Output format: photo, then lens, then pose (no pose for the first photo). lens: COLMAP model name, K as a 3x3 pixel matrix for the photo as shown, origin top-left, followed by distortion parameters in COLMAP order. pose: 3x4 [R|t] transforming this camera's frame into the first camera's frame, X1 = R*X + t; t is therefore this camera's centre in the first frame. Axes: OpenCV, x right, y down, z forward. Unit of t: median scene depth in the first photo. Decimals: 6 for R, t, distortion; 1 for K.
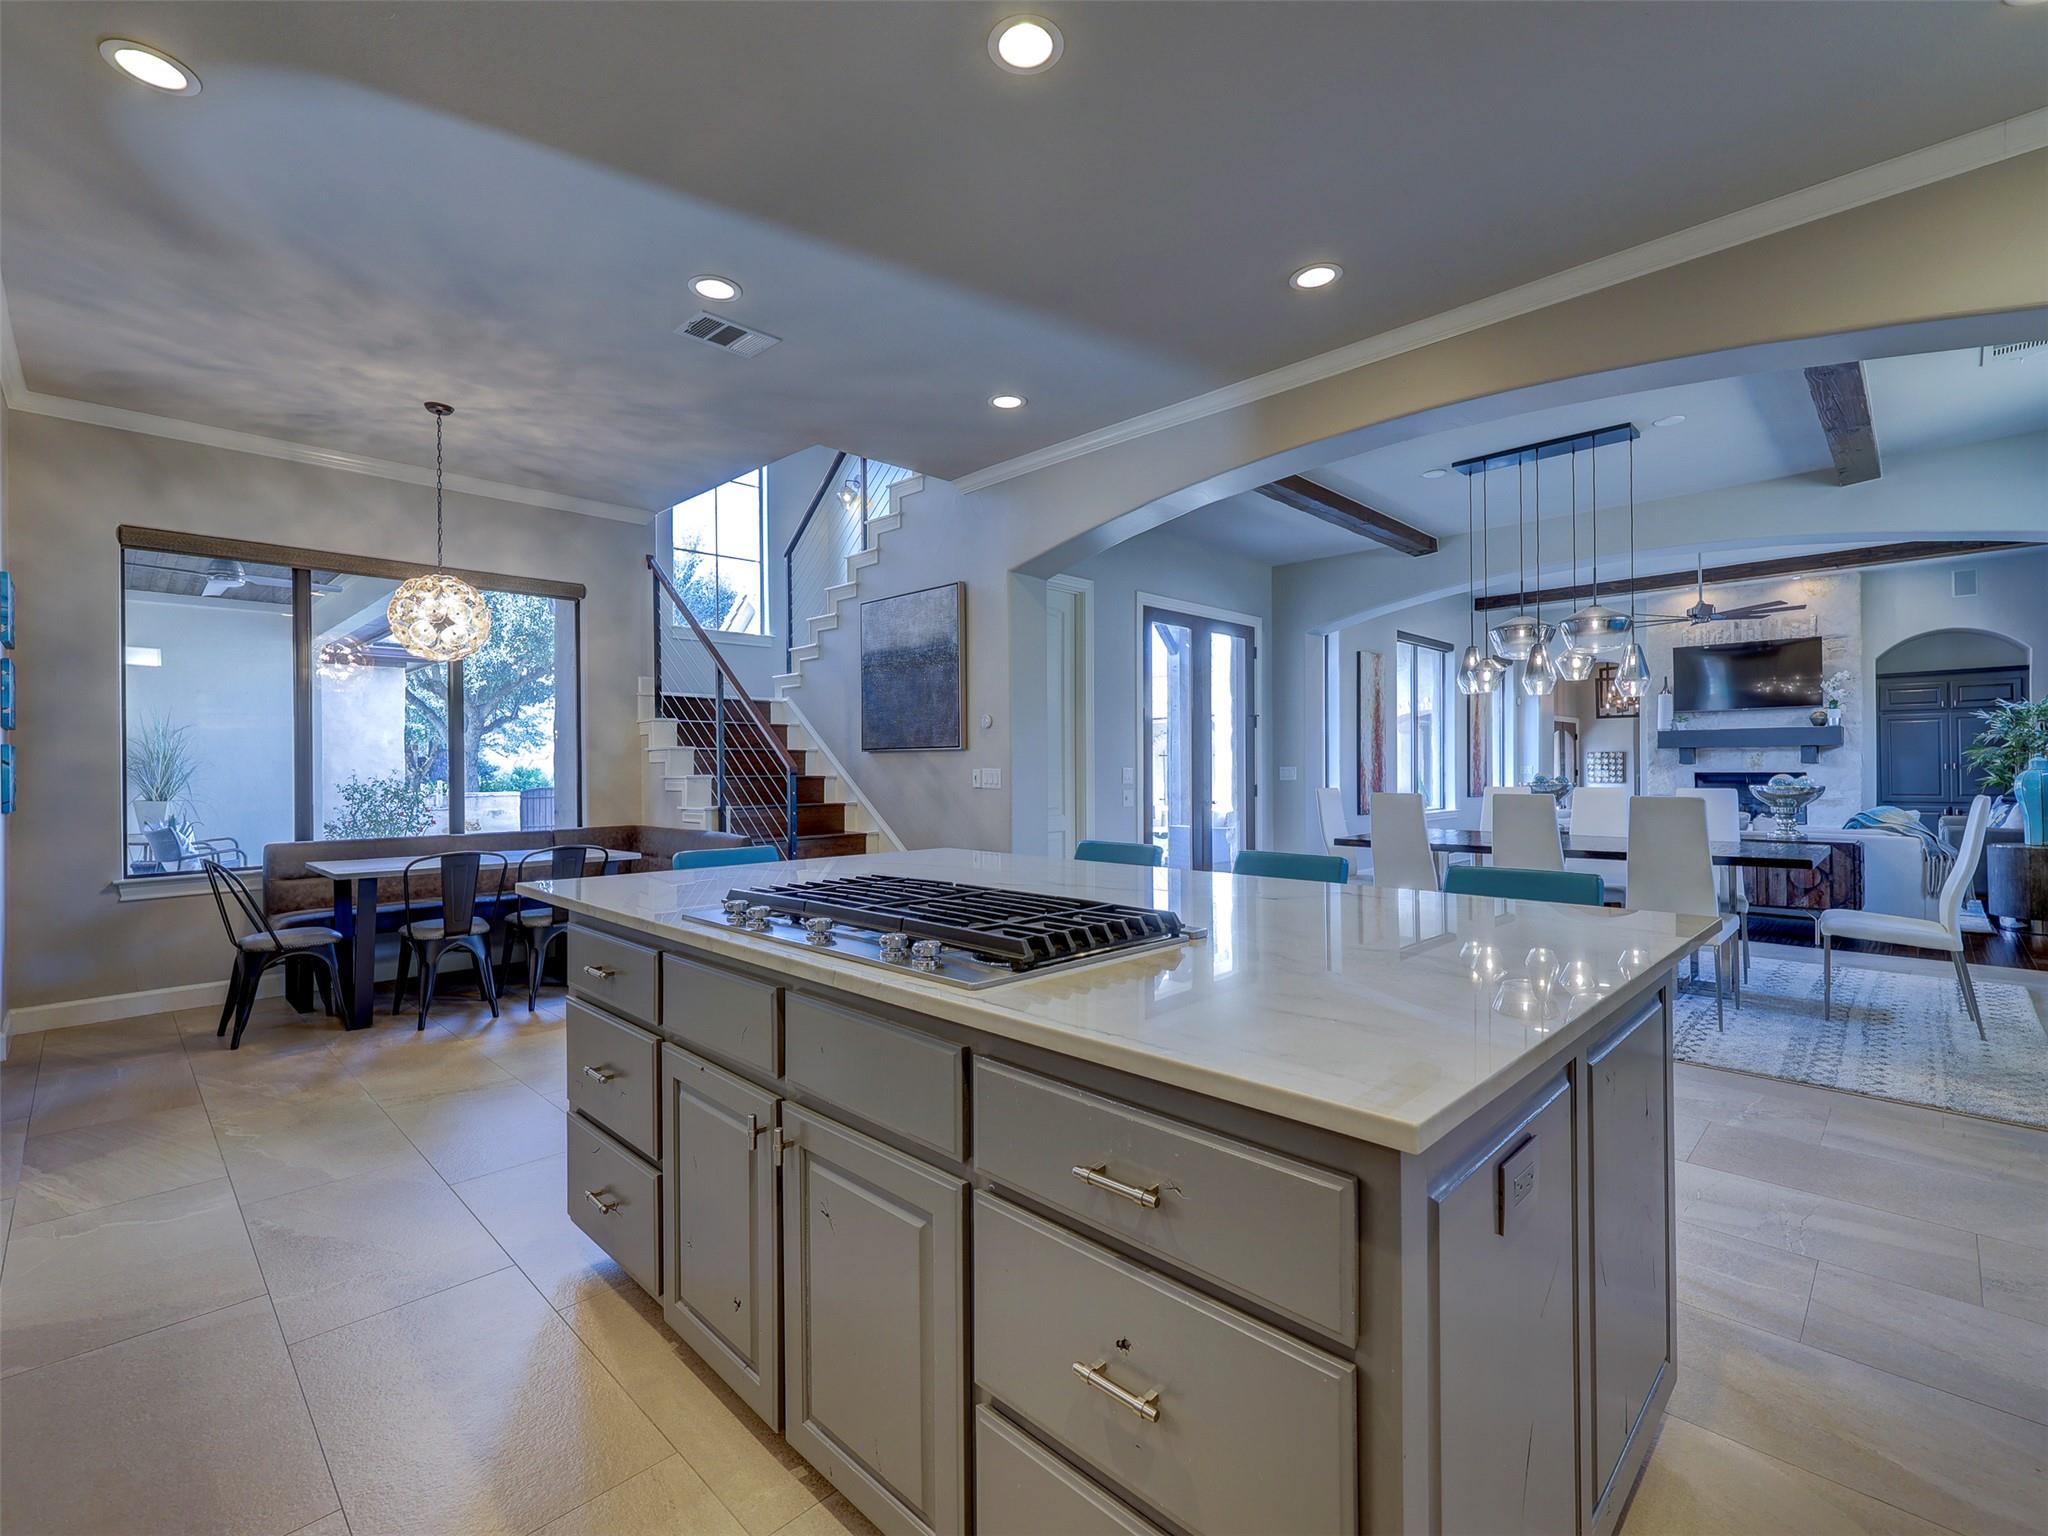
lens RADIAL K [[921.0, 0, 1023.6], [0, 921.0, 762.7], [0, 0, 1]] dist [0.001151, -0.001338]
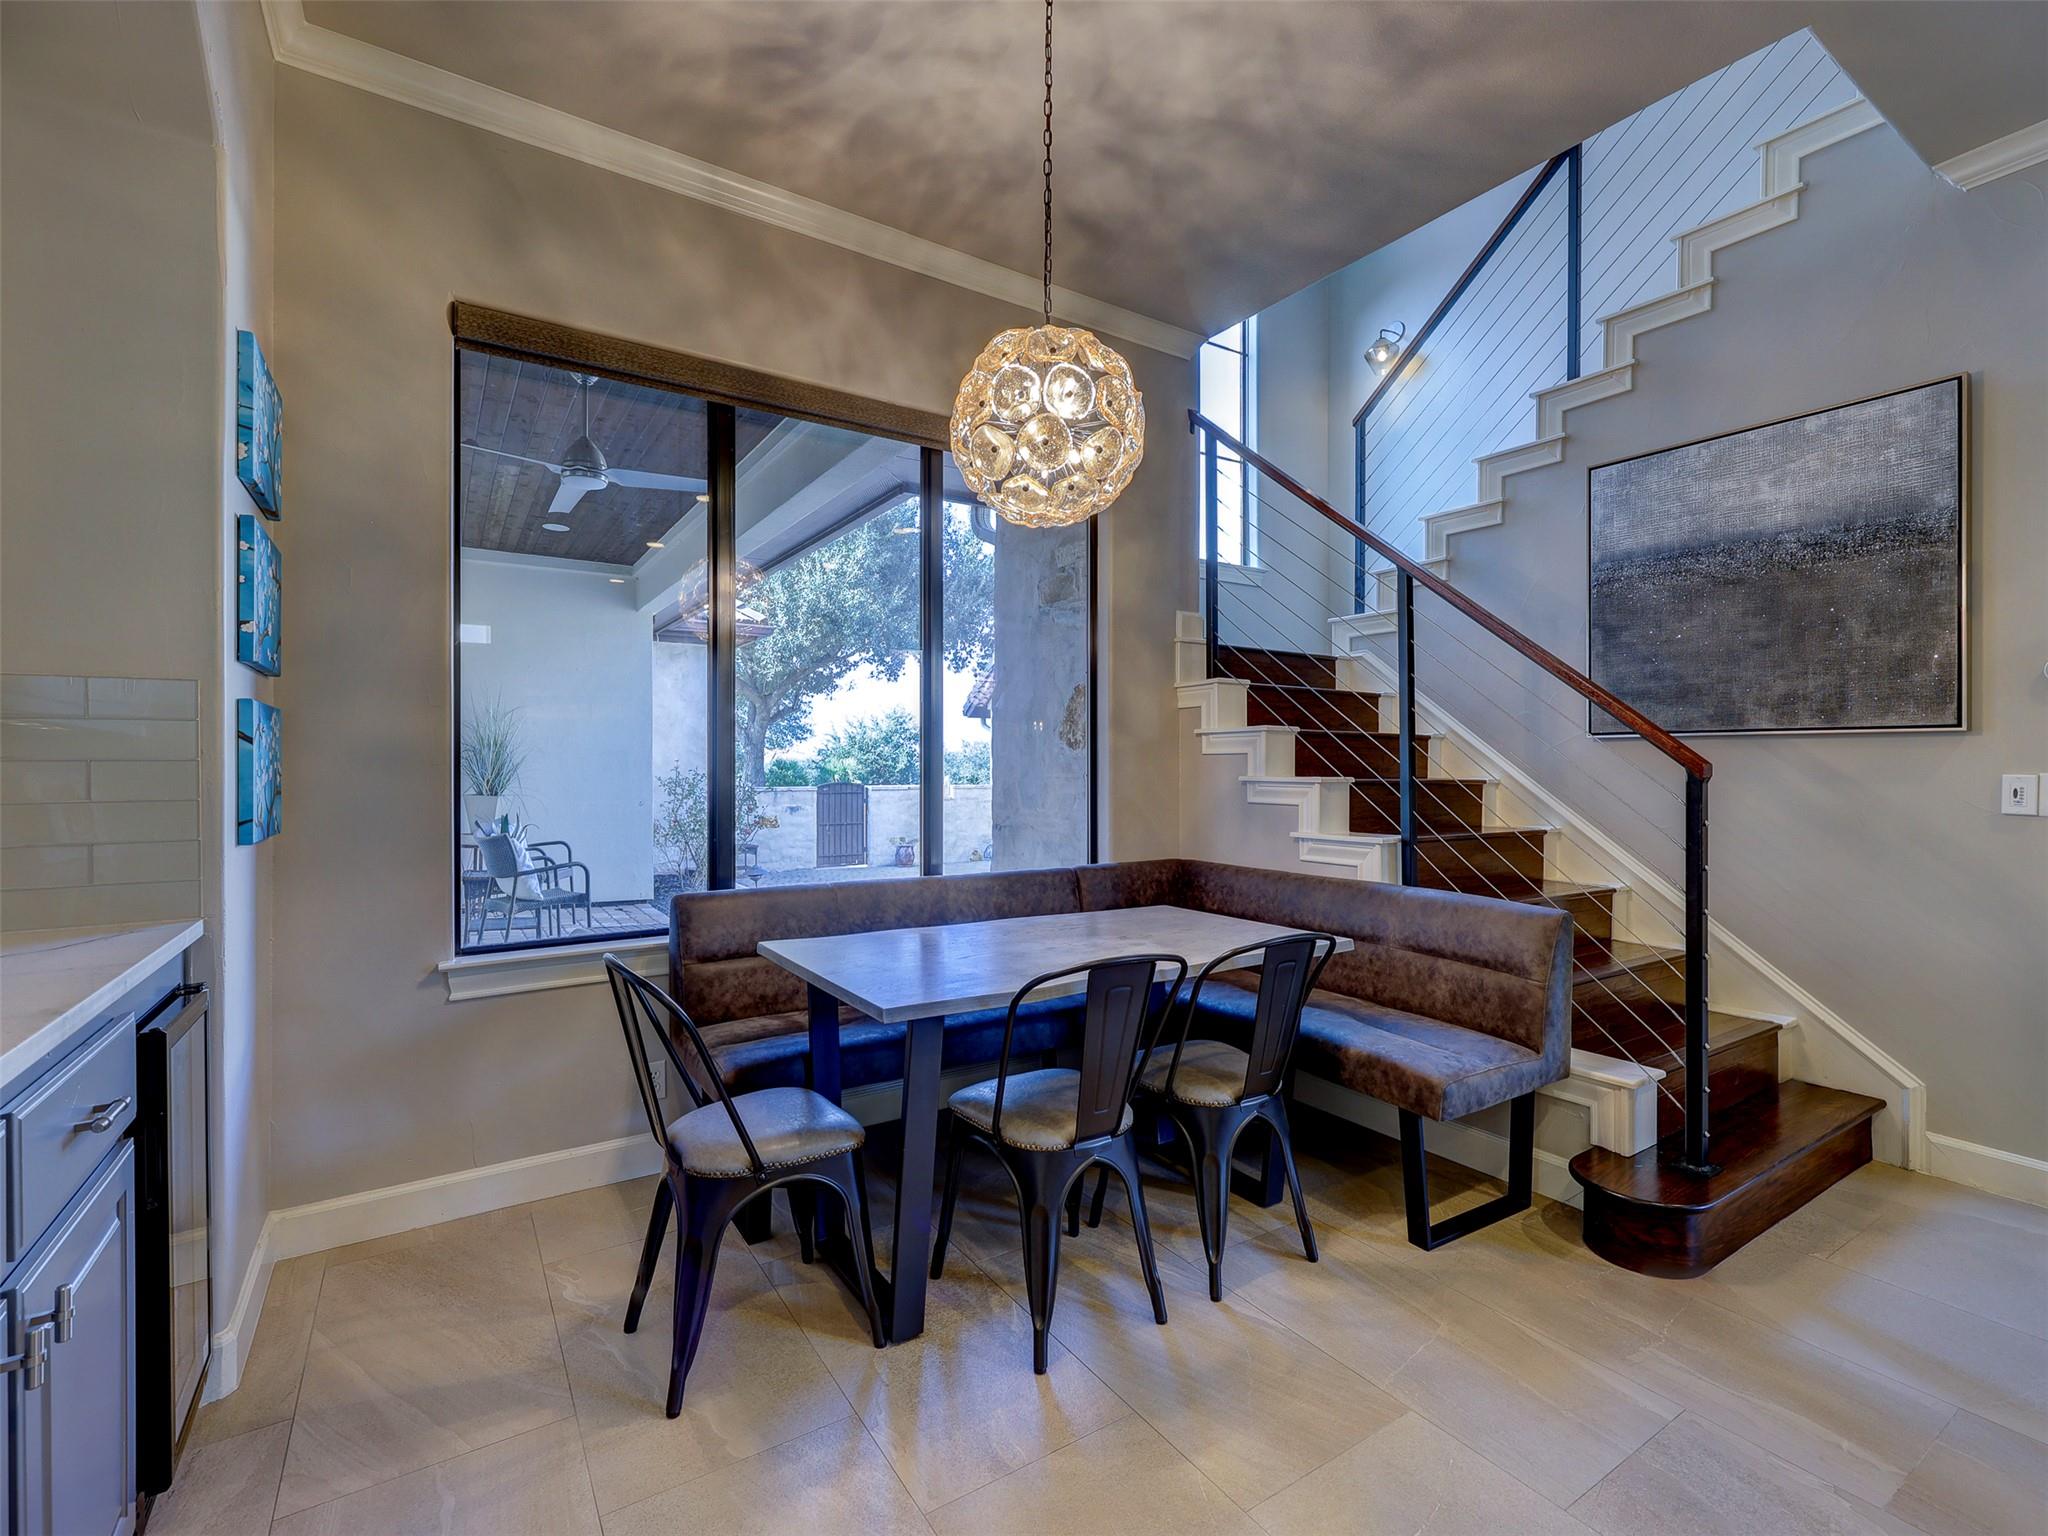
lens RADIAL K [[921.0, 0, 1023.6], [0, 921.0, 762.7], [0, 0, 1]] dist [0.001151, -0.001338]
pose [[0.976061, 0.011221, -0.217209, -0.415072], [-0.010387, 0.999934, 0.004980, 0.003654], [0.217251, -0.002605, 0.976112, 0.421898]]
